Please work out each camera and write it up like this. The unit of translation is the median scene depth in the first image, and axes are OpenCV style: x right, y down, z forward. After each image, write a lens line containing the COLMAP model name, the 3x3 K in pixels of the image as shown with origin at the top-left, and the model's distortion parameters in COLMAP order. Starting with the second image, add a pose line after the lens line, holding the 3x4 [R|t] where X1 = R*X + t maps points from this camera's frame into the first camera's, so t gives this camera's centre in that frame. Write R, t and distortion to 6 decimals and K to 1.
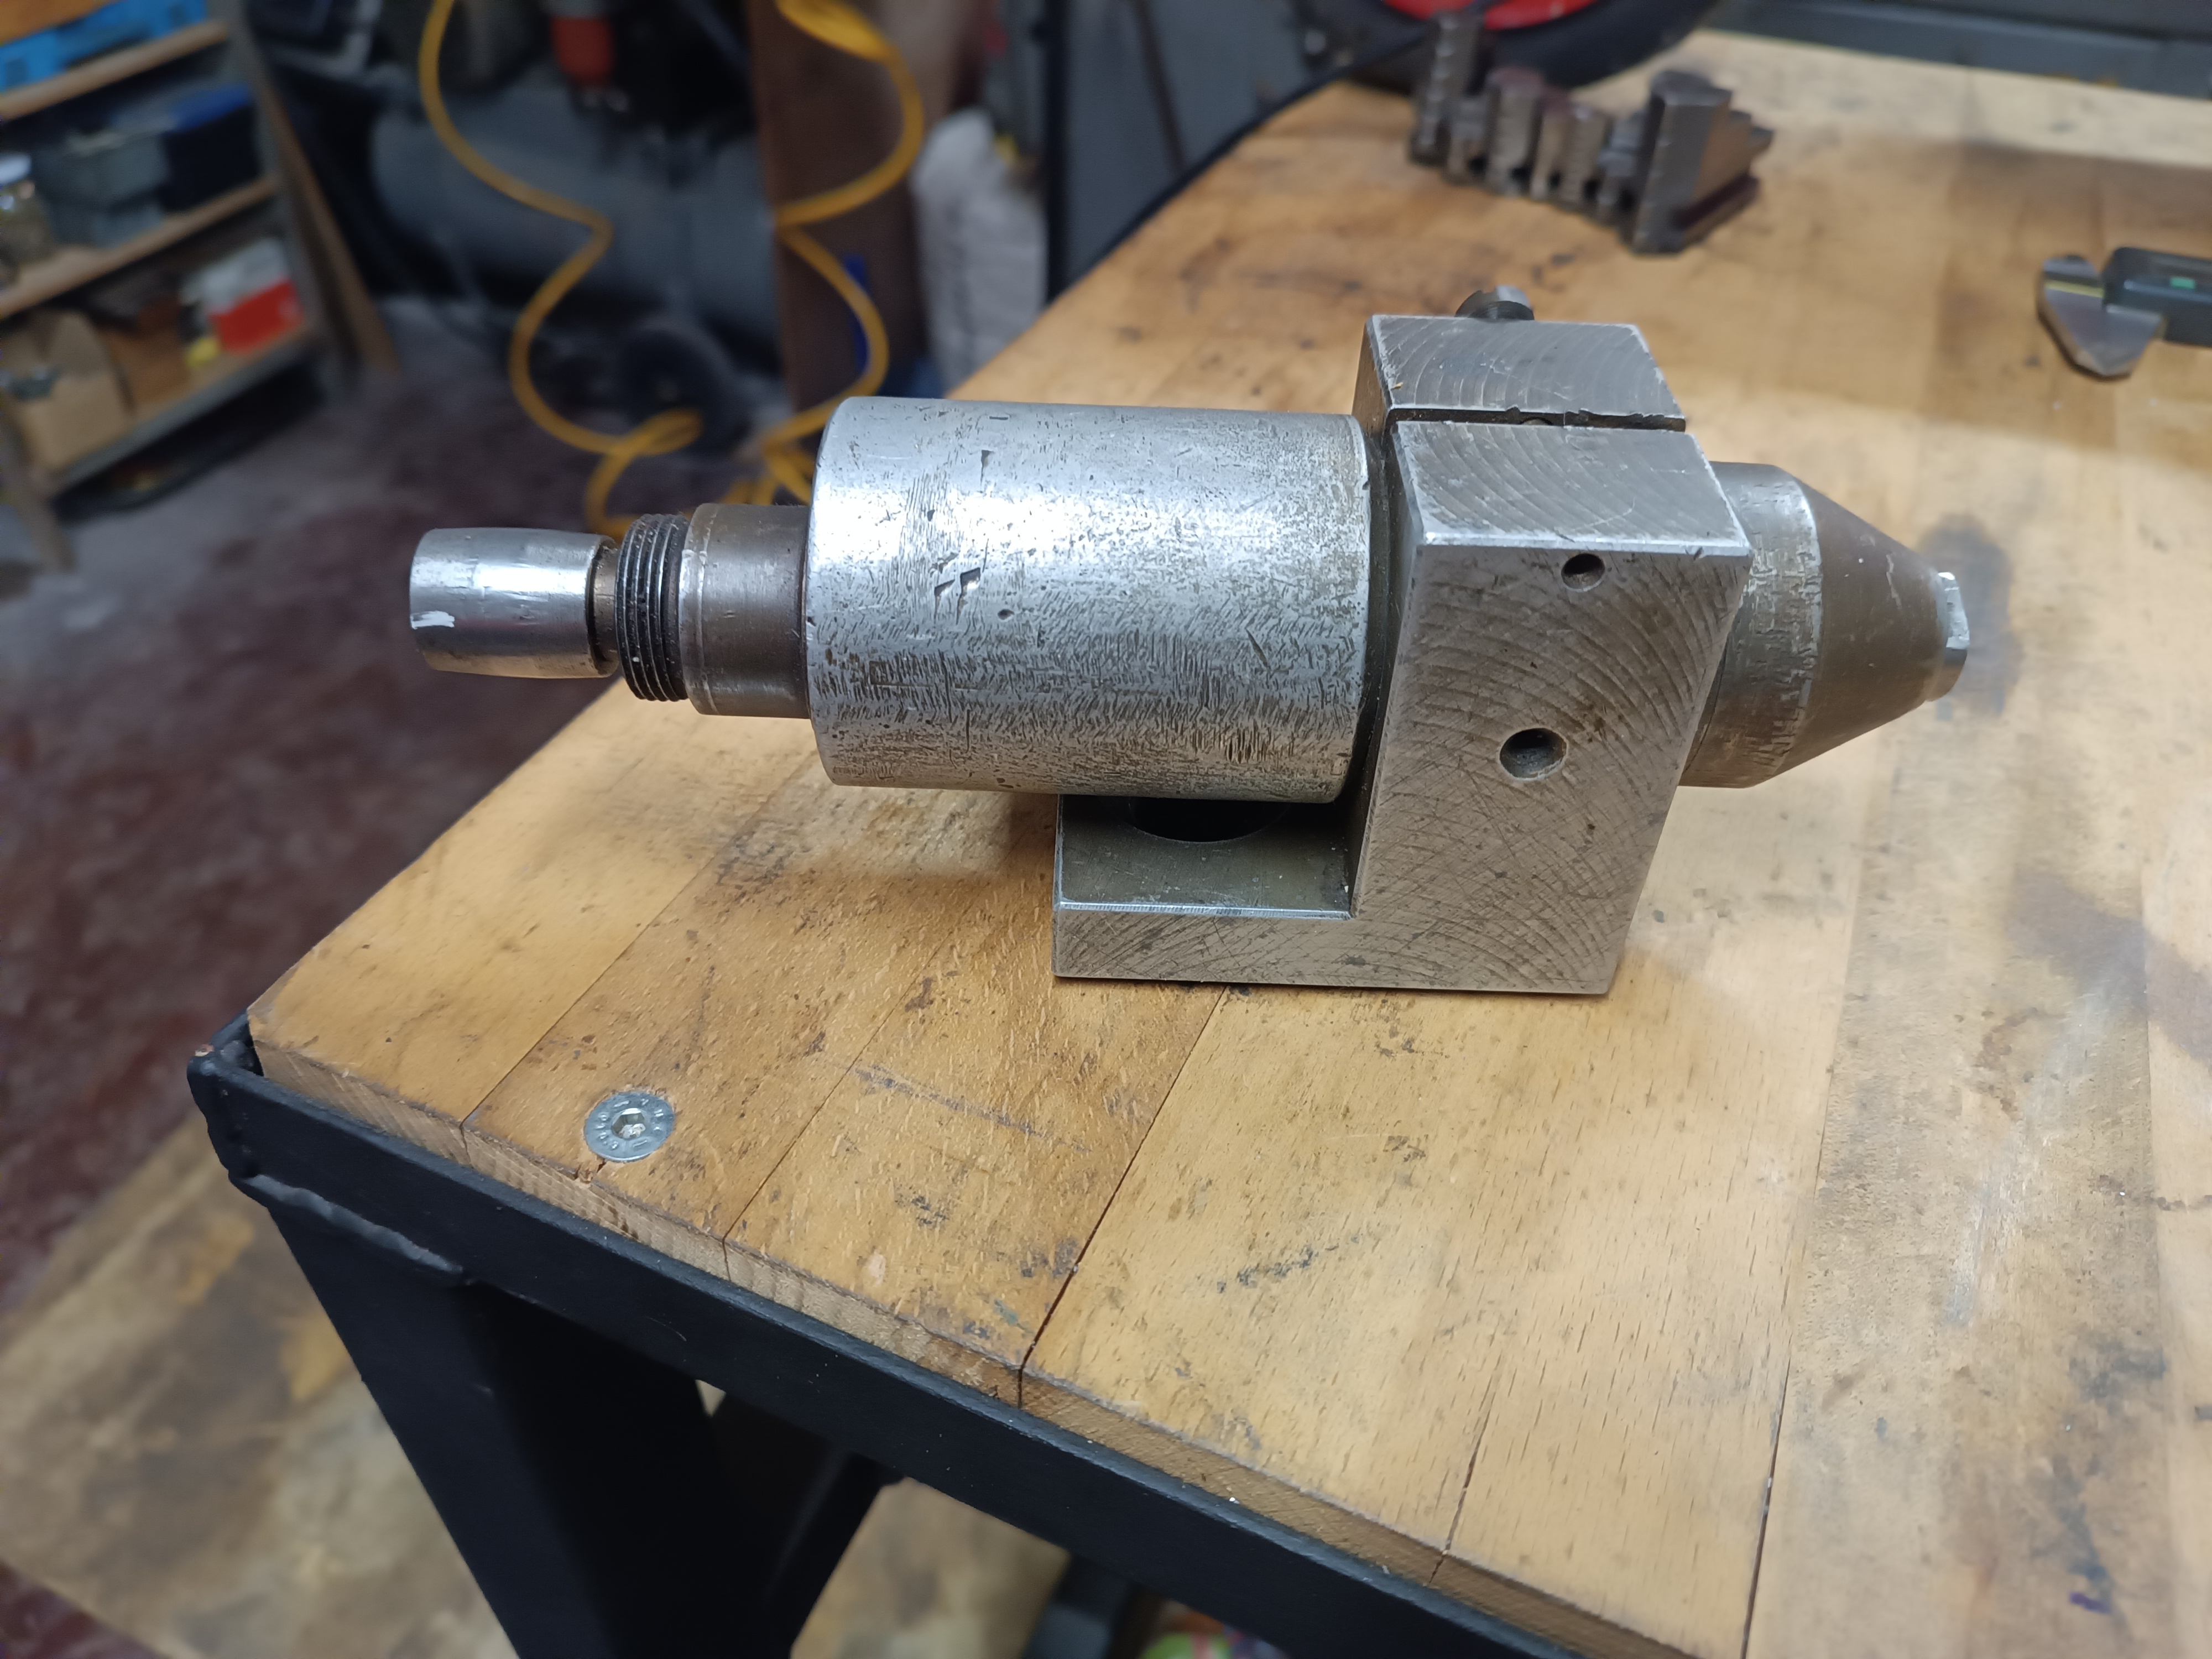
lens RADIAL K [[1567.8, 0, 1114.5], [0, 1567.8, 819.1], [0, 0, 1]] dist [0.008391, -0.001628]
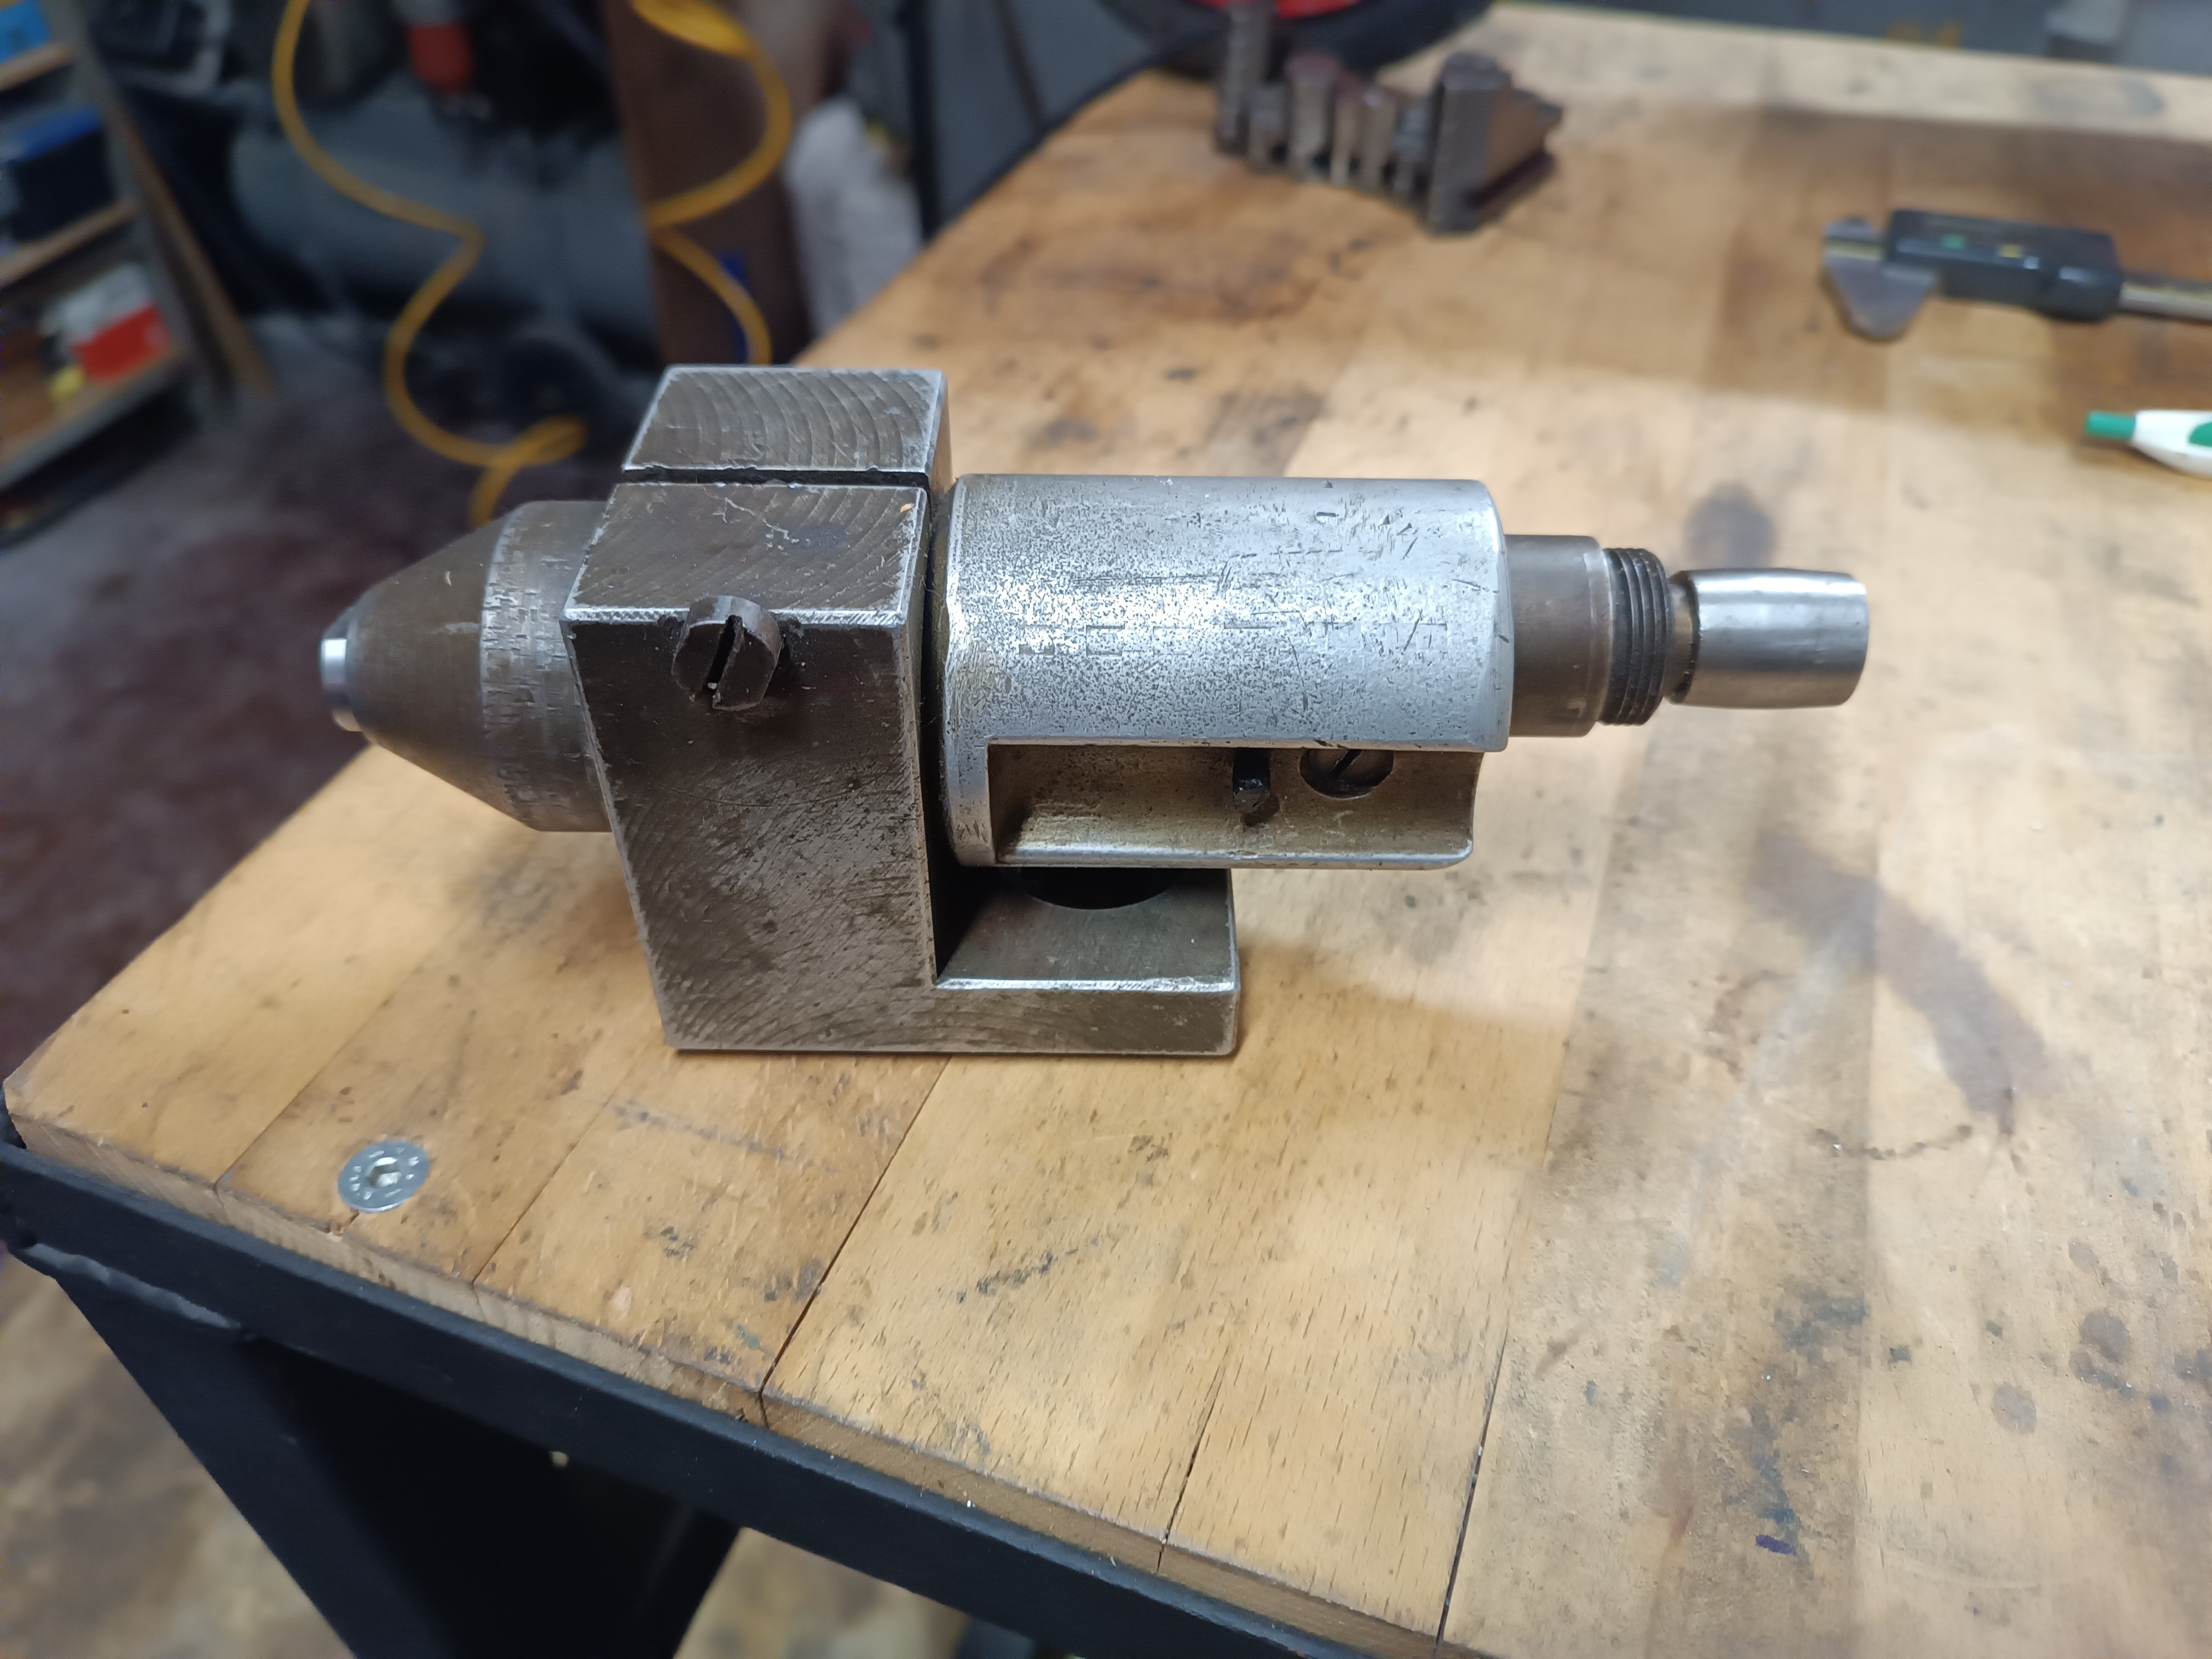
lens RADIAL K [[1579.6, 0, 1112.0], [0, 1579.6, 807.9], [0, 0, 1]] dist [0.005086, 0.002395]
pose [[0.997886, -0.058613, 0.028063, 0.140051], [0.058384, 0.998254, 0.008917, -0.022494], [-0.028536, -0.007260, 0.999566, -0.031461]]
